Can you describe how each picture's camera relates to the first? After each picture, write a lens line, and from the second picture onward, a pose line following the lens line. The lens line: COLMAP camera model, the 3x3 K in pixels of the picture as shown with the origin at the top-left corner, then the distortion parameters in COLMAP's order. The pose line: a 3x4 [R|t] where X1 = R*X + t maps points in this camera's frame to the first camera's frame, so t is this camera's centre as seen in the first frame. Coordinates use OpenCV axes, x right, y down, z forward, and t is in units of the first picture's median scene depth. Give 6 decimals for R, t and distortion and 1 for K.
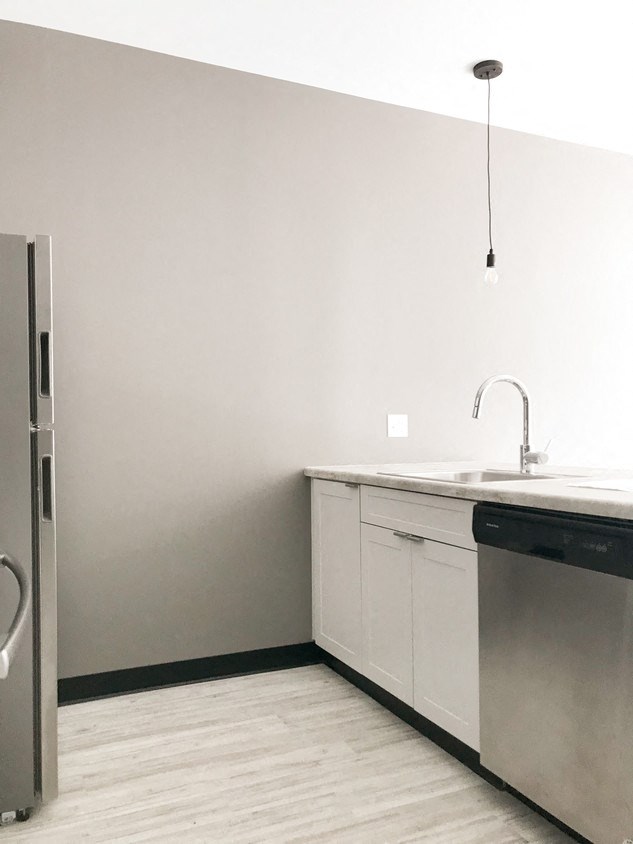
lens RADIAL K [[692.1, 0, 318.3], [0, 692.1, 420.7], [0, 0, 1]] dist [0.034208, -0.026937]
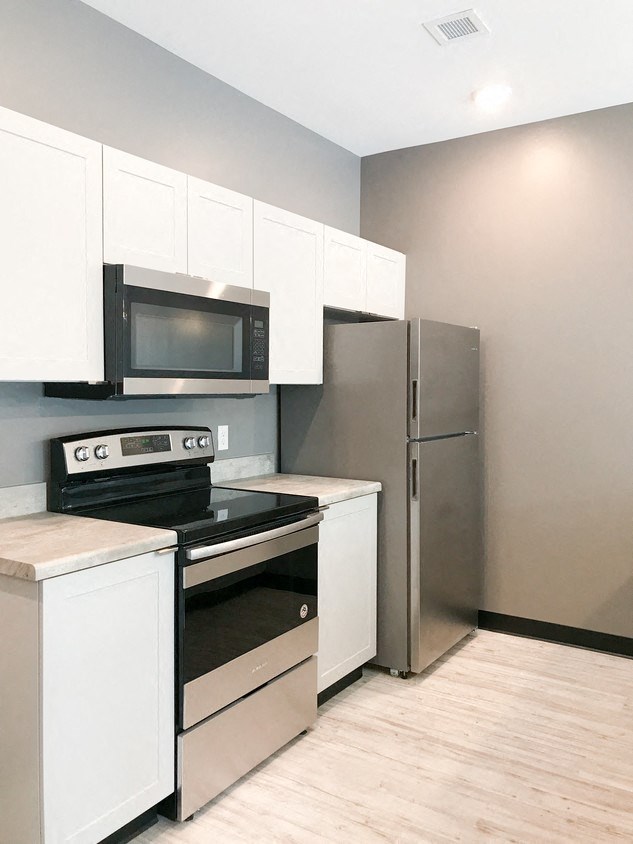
lens RADIAL K [[692.1, 0, 317.4], [0, 692.1, 430.6], [0, 0, 1]] dist [0.034208, -0.026937]
pose [[0.549156, 0.072677, -0.832554, 0.687189], [-0.001675, 0.996305, 0.085867, -0.127524], [0.835718, -0.045760, 0.547249, -0.029121]]
